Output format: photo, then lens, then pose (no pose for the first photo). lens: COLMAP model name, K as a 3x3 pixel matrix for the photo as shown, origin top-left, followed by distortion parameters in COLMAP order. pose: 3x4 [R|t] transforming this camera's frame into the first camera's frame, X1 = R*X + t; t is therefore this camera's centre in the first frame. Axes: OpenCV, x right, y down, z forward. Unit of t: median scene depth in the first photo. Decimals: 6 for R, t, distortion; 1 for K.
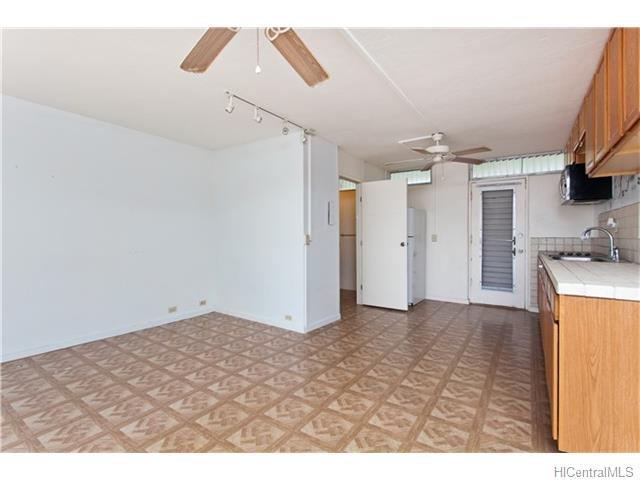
lens RADIAL K [[308.2, 0, 333.0], [0, 308.2, 239.3], [0, 0, 1]] dist [-0.001066, -0.000070]
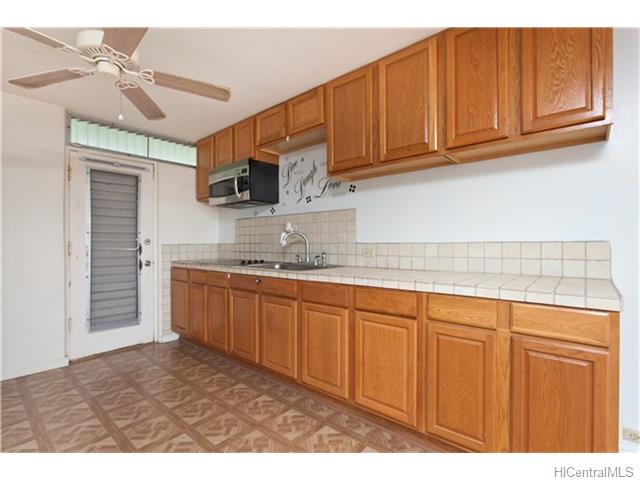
lens RADIAL K [[310.7, 0, 310.4], [0, 310.7, 243.7], [0, 0, 1]] dist [-0.000194, -0.000101]
pose [[0.160308, -0.009657, 0.987020, -0.049814], [0.022918, 0.999719, 0.006059, -0.003842], [-0.986801, 0.021650, 0.160484, 0.507444]]
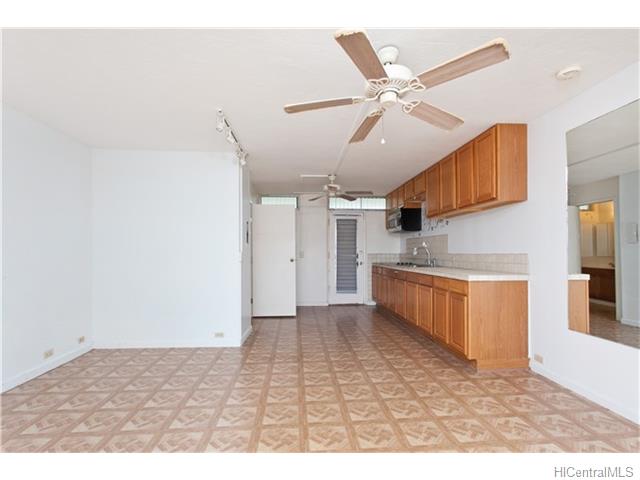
lens RADIAL K [[302.4, 0, 326.8], [0, 302.4, 249.6], [0, 0, 1]] dist [0.000814, 0.000159]
pose [[0.785230, 0.002300, 0.619200, -0.376204], [0.012835, 0.999718, -0.019990, 0.000972], [-0.619071, 0.023644, 0.784979, 0.006011]]
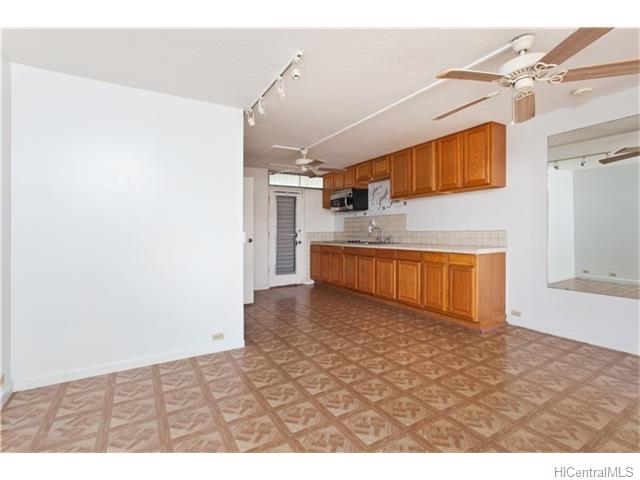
lens RADIAL K [[300.3, 0, 318.0], [0, 300.3, 230.5], [0, 0, 1]] dist [0.001315, 0.000068]
pose [[0.440721, -0.006712, 0.897619, -0.564656], [0.026002, 0.999648, -0.005292, -0.005513], [-0.897268, 0.025673, 0.440740, 0.333125]]
